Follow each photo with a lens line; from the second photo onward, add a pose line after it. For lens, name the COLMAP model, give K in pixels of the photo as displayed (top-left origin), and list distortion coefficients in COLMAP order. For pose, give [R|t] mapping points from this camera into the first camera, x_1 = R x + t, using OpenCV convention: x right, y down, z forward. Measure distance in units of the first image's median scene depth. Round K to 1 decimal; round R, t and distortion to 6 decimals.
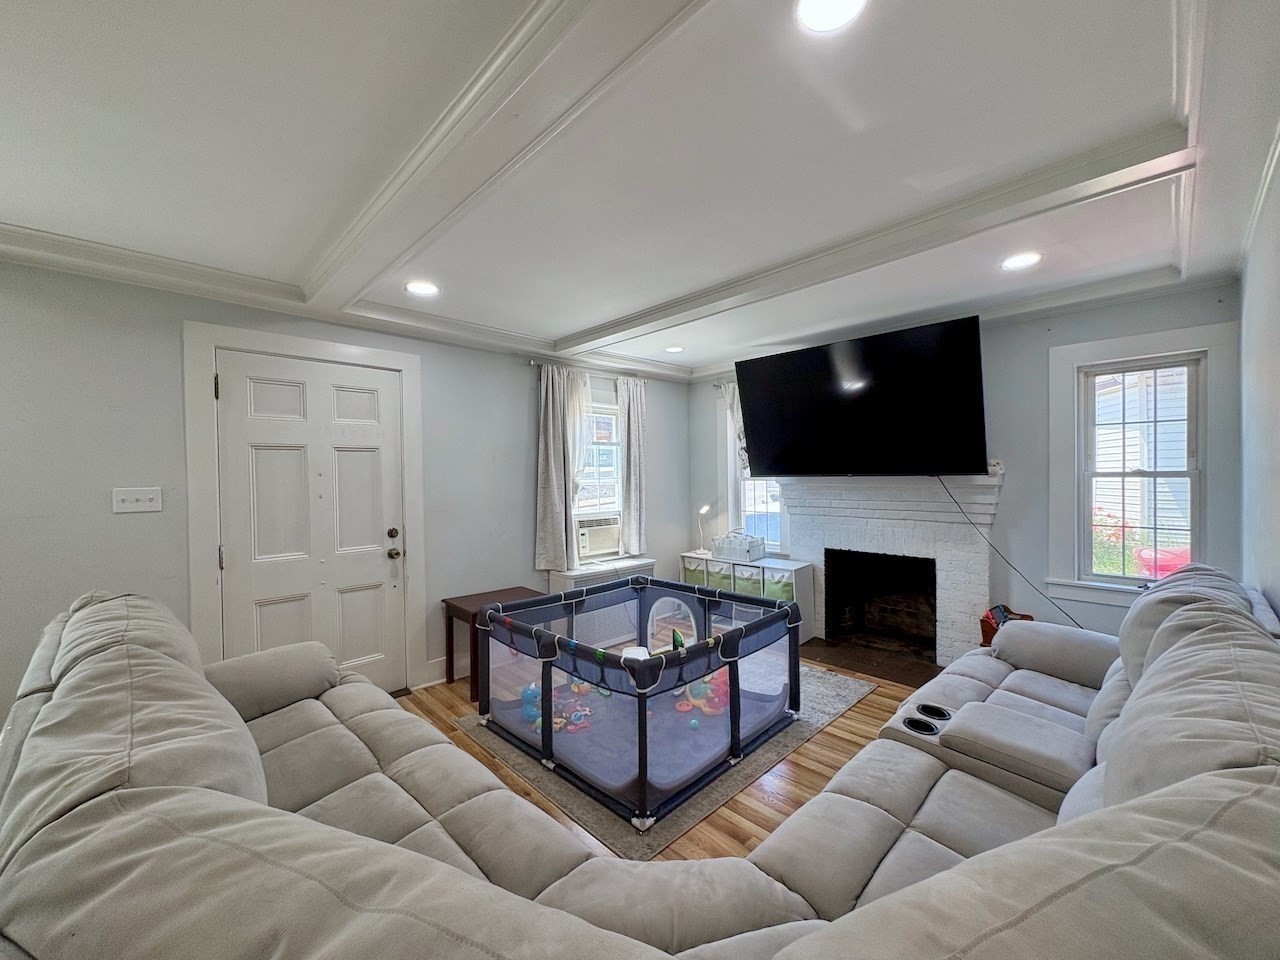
lens RADIAL K [[509.2, 0, 638.0], [0, 509.2, 478.6], [0, 0, 1]] dist [-0.001999, 0.000753]
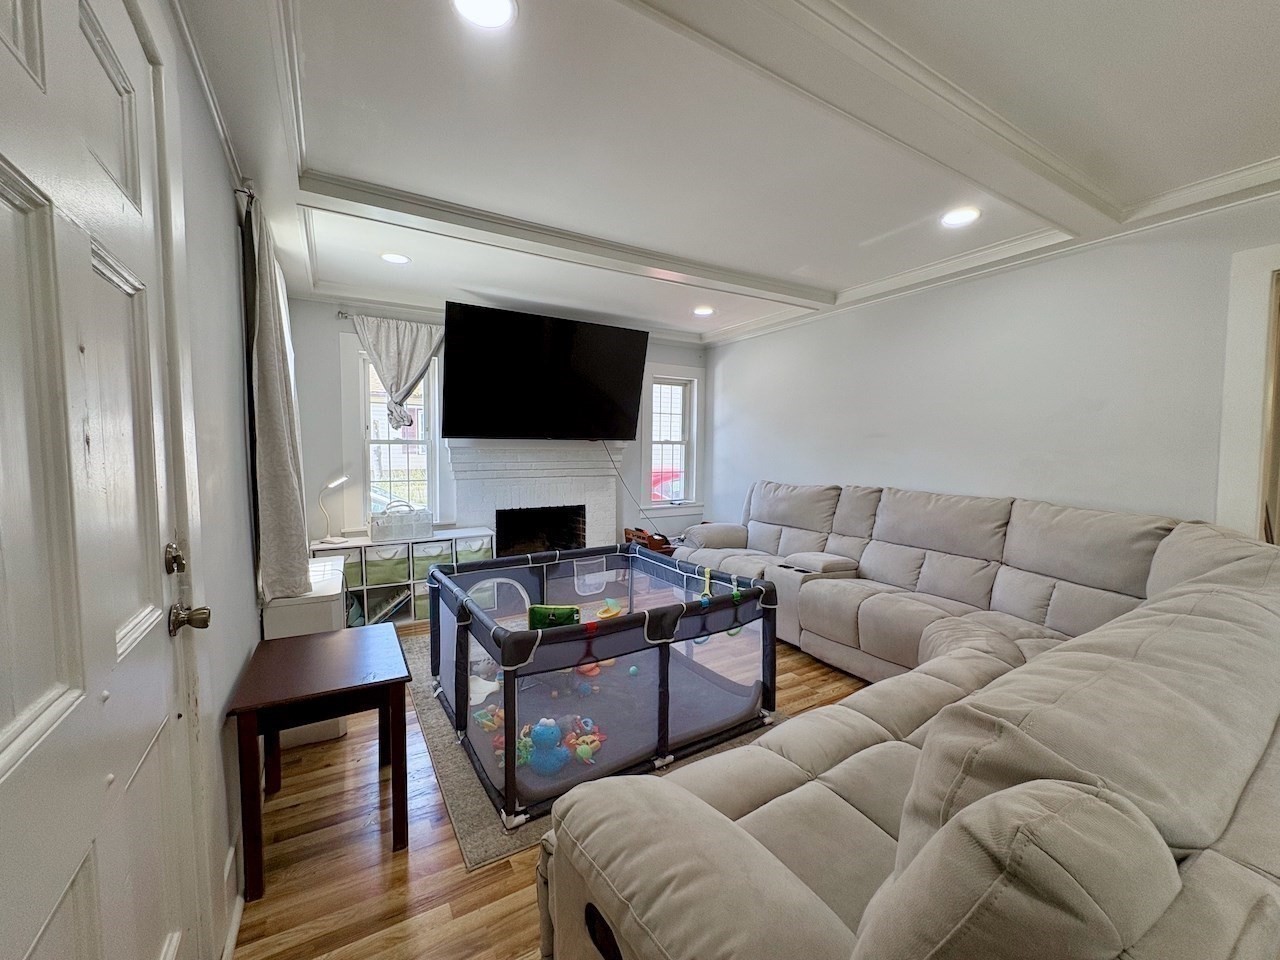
lens RADIAL K [[509.2, 0, 635.0], [0, 509.2, 481.6], [0, 0, 1]] dist [-0.001999, 0.000753]
pose [[0.228836, -0.044880, 0.972430, -0.723941], [0.003048, 0.998965, 0.045388, 0.042591], [-0.973460, -0.007422, 0.228736, 0.627671]]
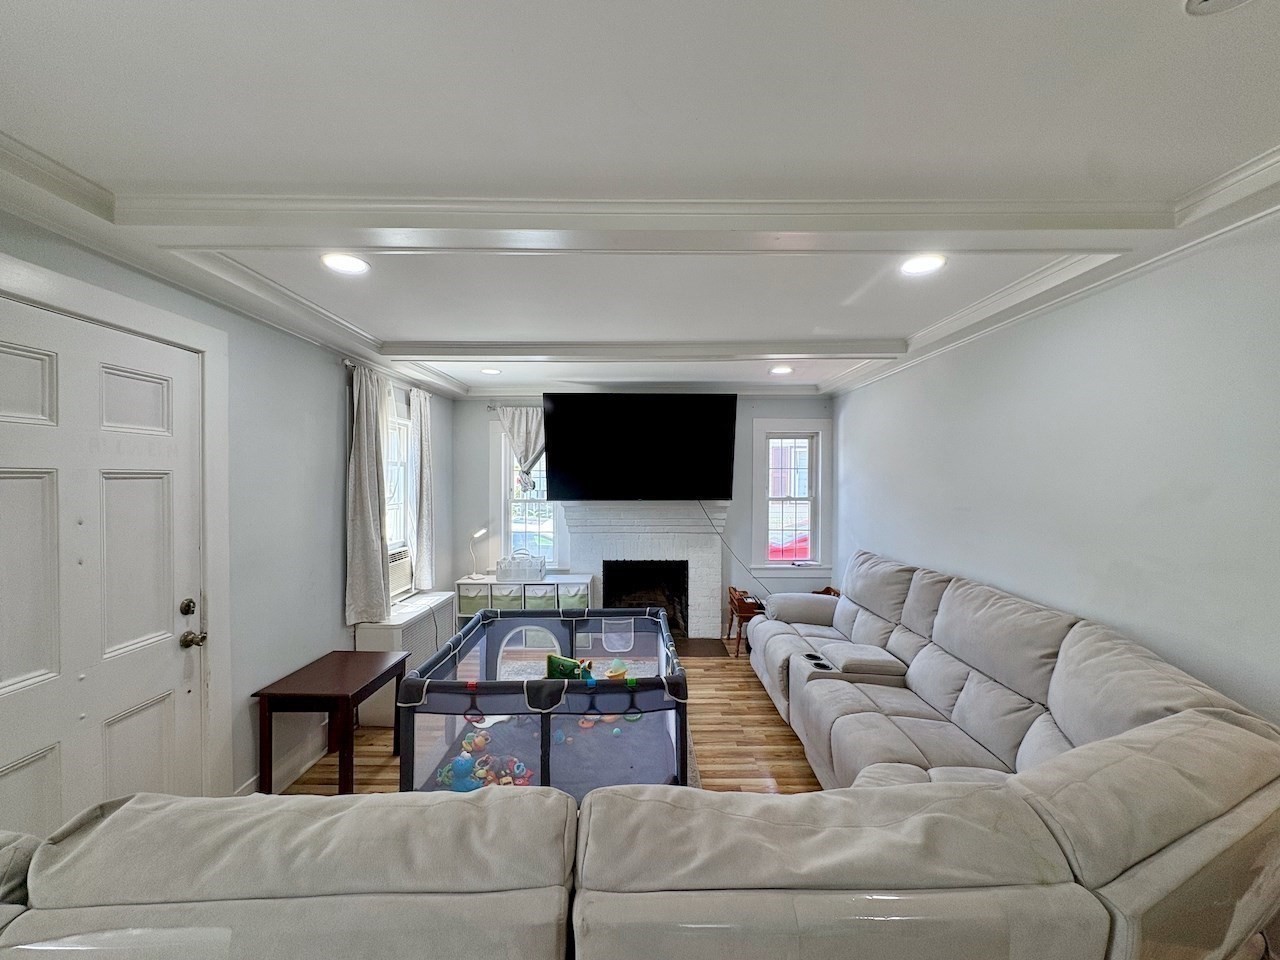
lens RADIAL K [[509.2, 0, 638.4], [0, 509.2, 480.1], [0, 0, 1]] dist [-0.001999, 0.000753]
pose [[0.693640, 0.011102, 0.720236, -0.544262], [-0.002901, 0.999916, -0.012620, -0.043878], [-0.720316, 0.006664, 0.693614, 0.157814]]
